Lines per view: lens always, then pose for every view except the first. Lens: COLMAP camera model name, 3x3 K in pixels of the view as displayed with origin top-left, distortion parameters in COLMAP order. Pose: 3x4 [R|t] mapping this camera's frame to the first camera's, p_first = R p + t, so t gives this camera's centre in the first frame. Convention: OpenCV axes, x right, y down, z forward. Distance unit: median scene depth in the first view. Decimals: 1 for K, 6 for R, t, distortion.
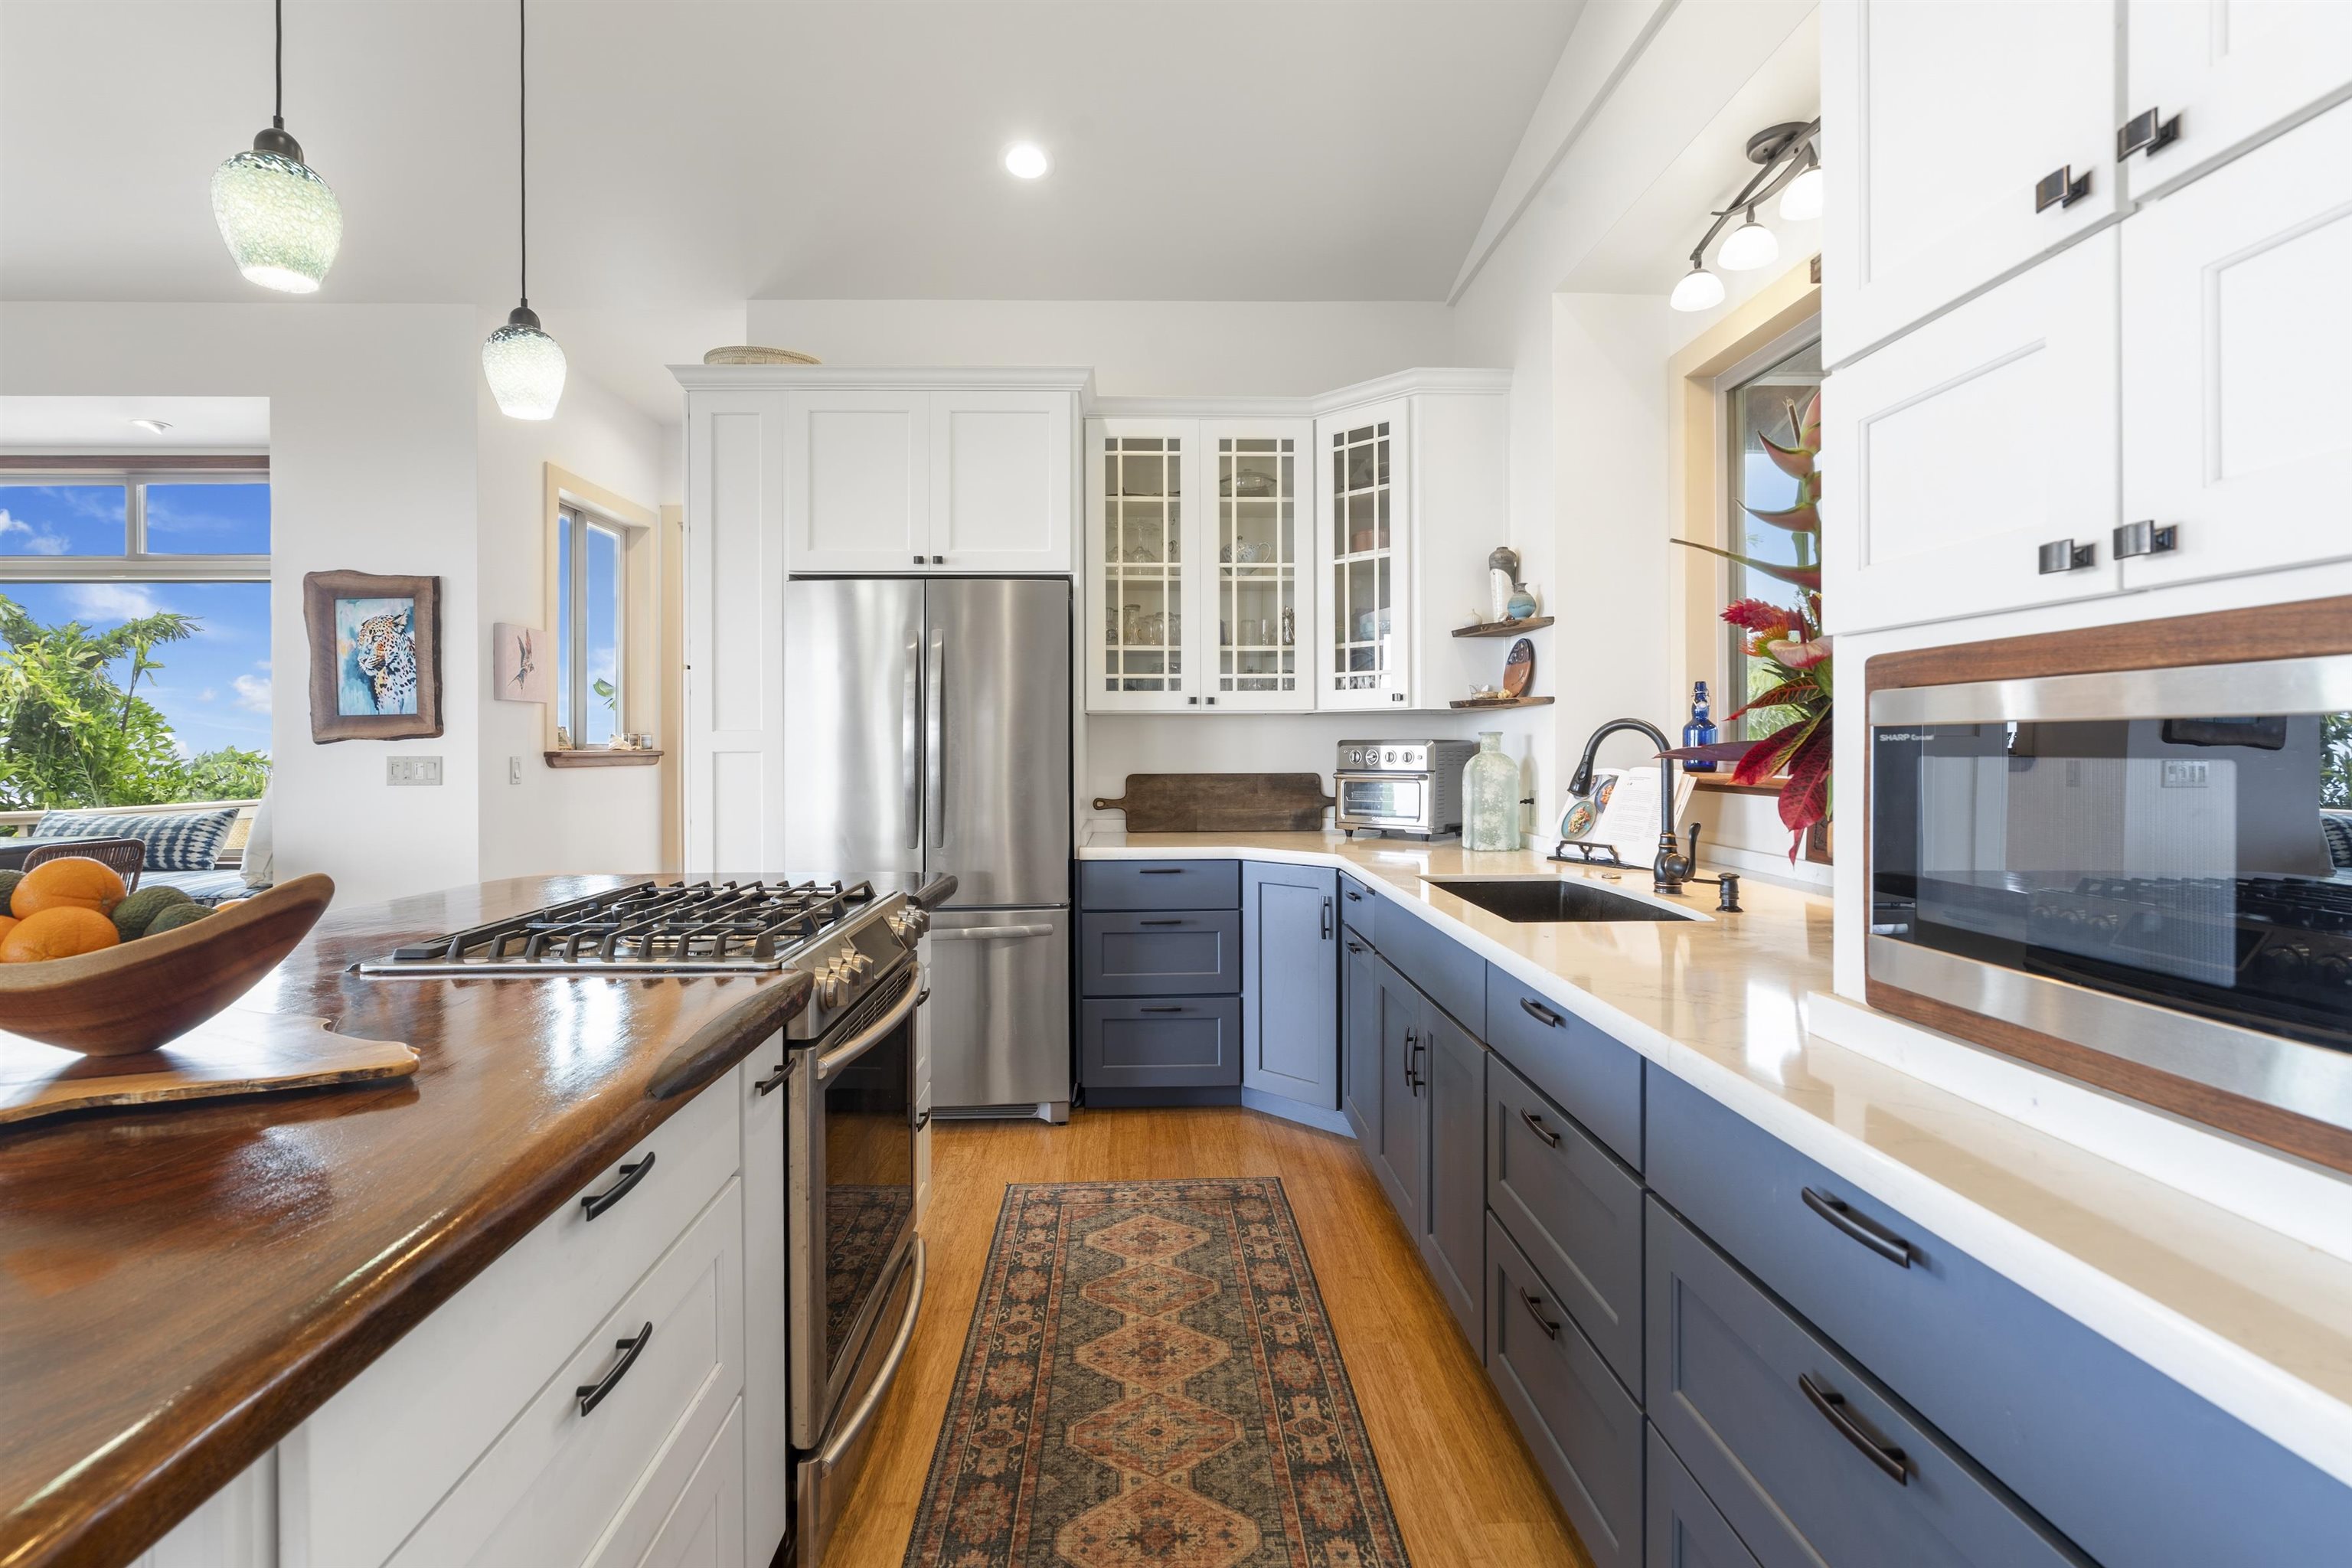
lens RADIAL K [[1077.0, 0, 1174.0], [0, 1077.0, 743.0], [0, 0, 1]] dist [-0.001320, 0.000897]
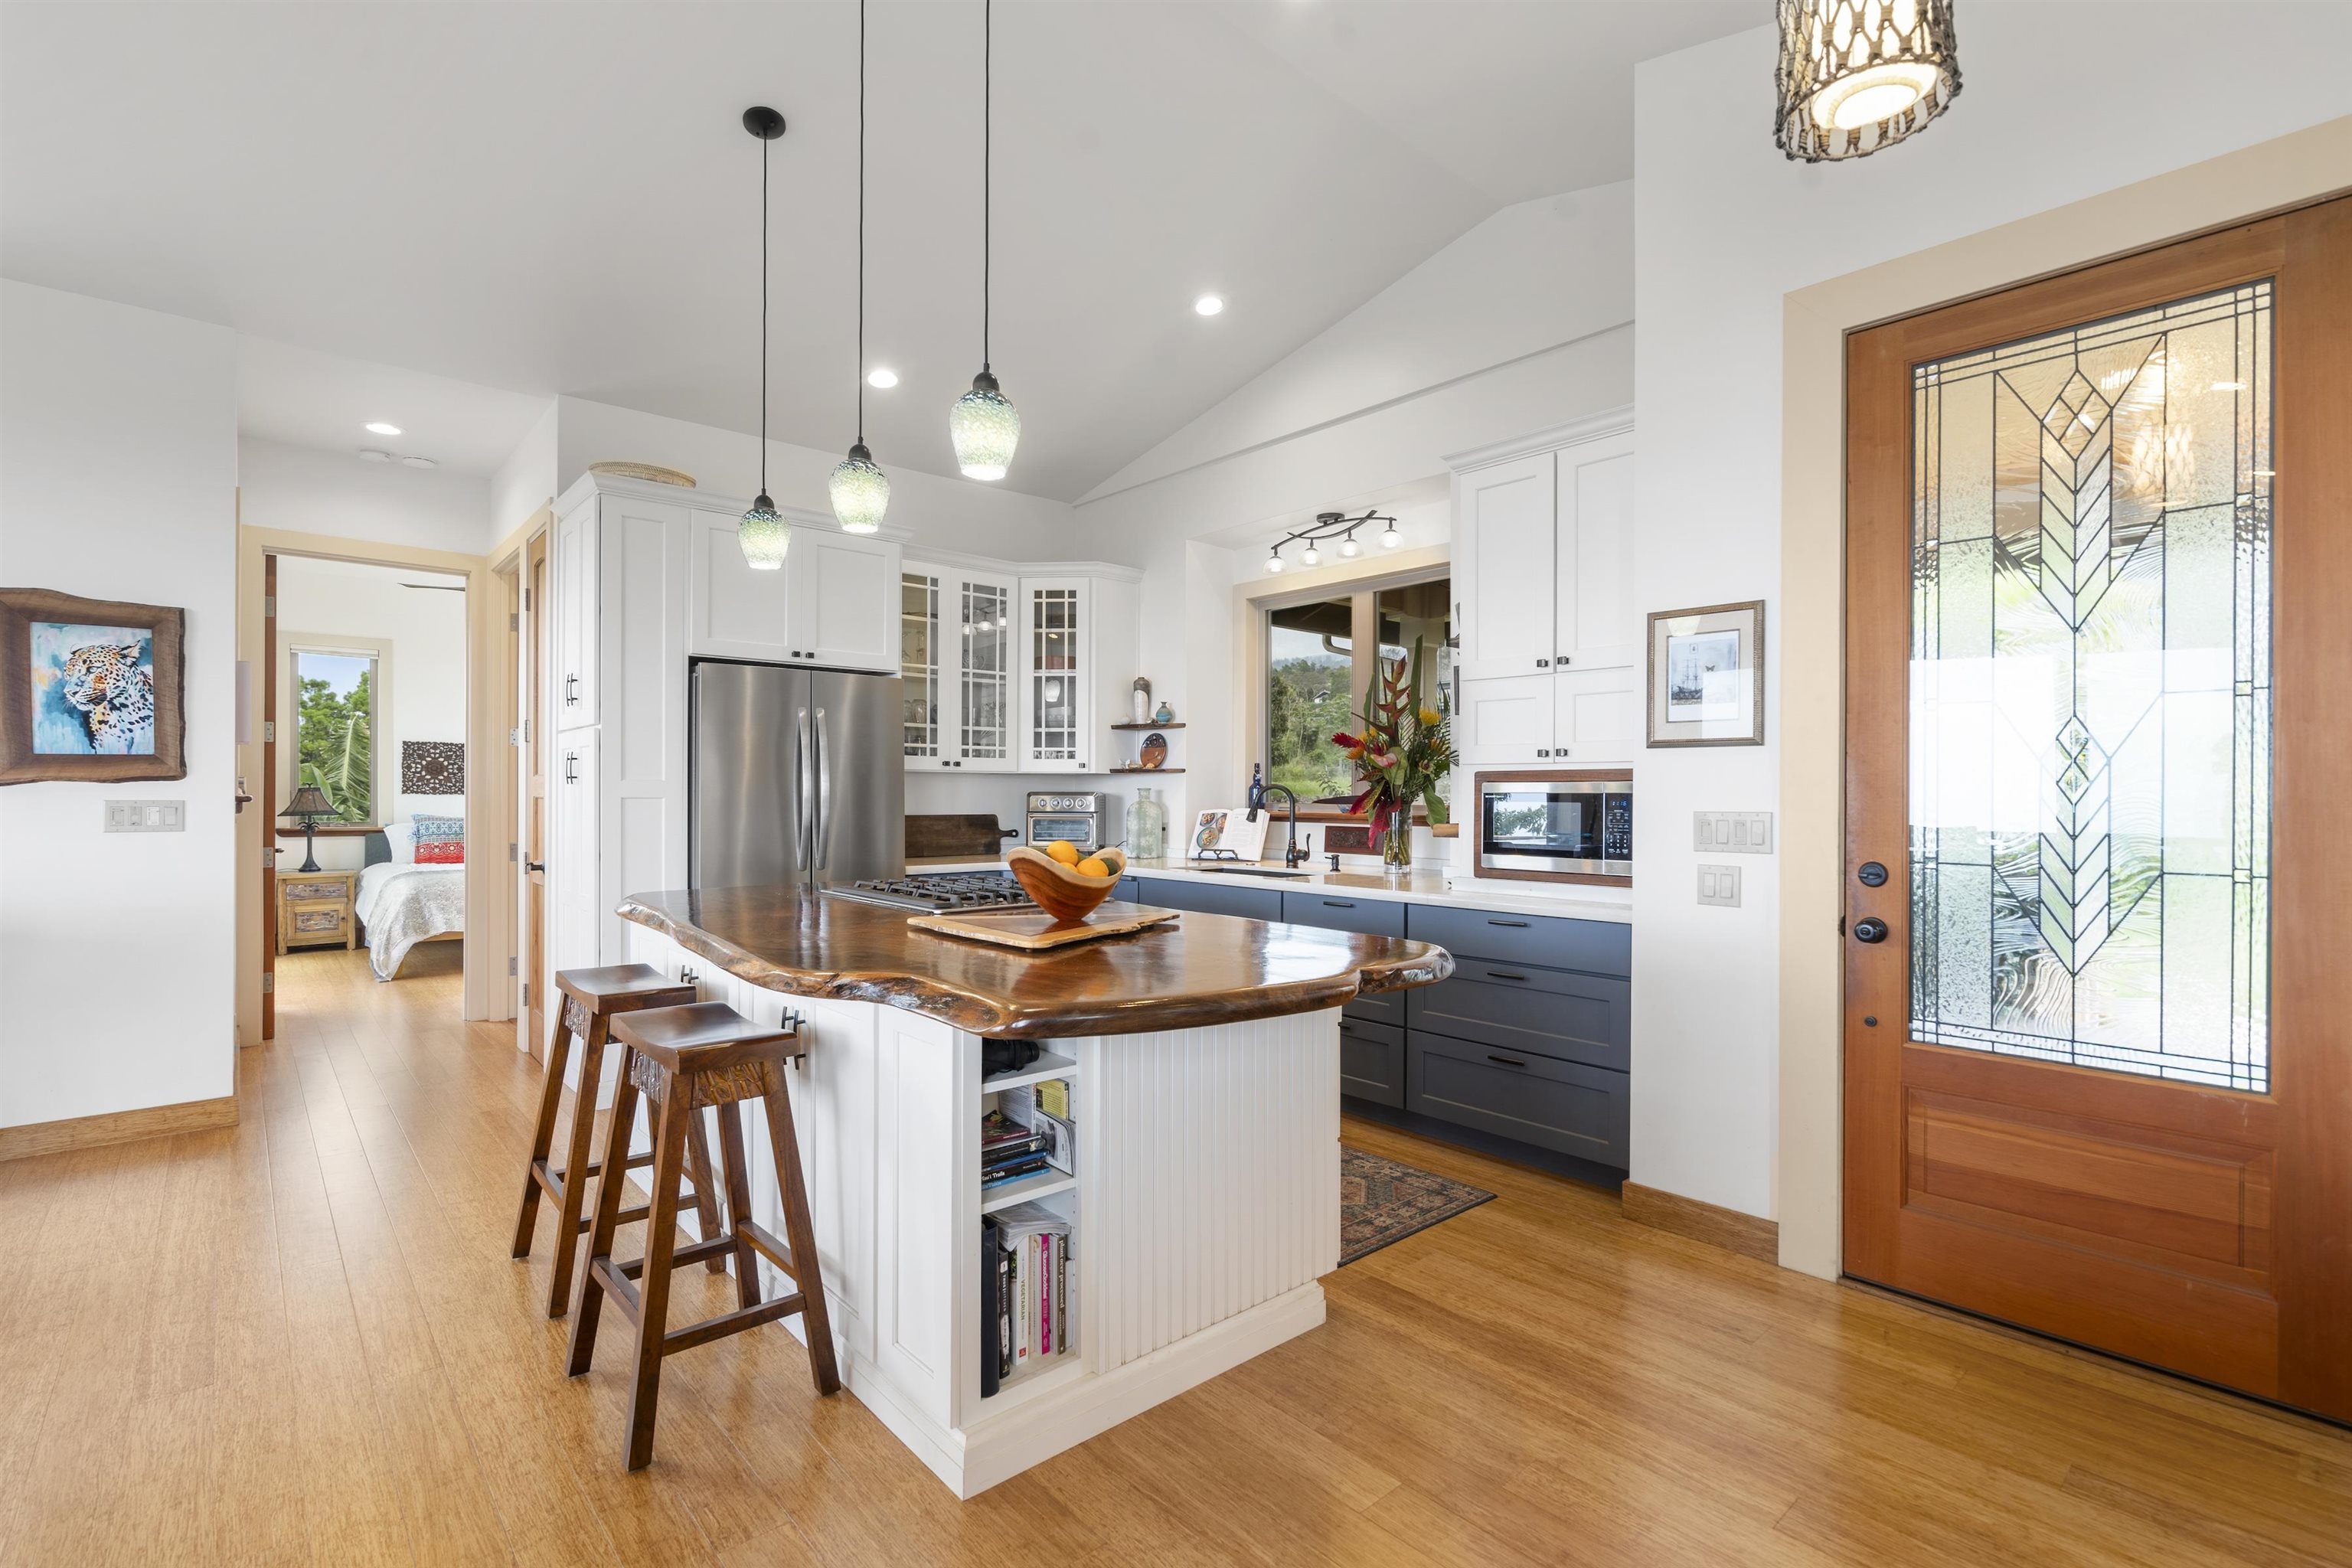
lens RADIAL K [[1077.0, 0, 1176.4], [0, 1077.0, 794.8], [0, 0, 1]] dist [-0.001320, 0.000897]
pose [[0.769851, 0.007341, 0.638182, -0.661888], [-0.008901, 0.999960, -0.000765, 0.000563], [-0.638162, -0.005092, 0.769885, -0.294488]]
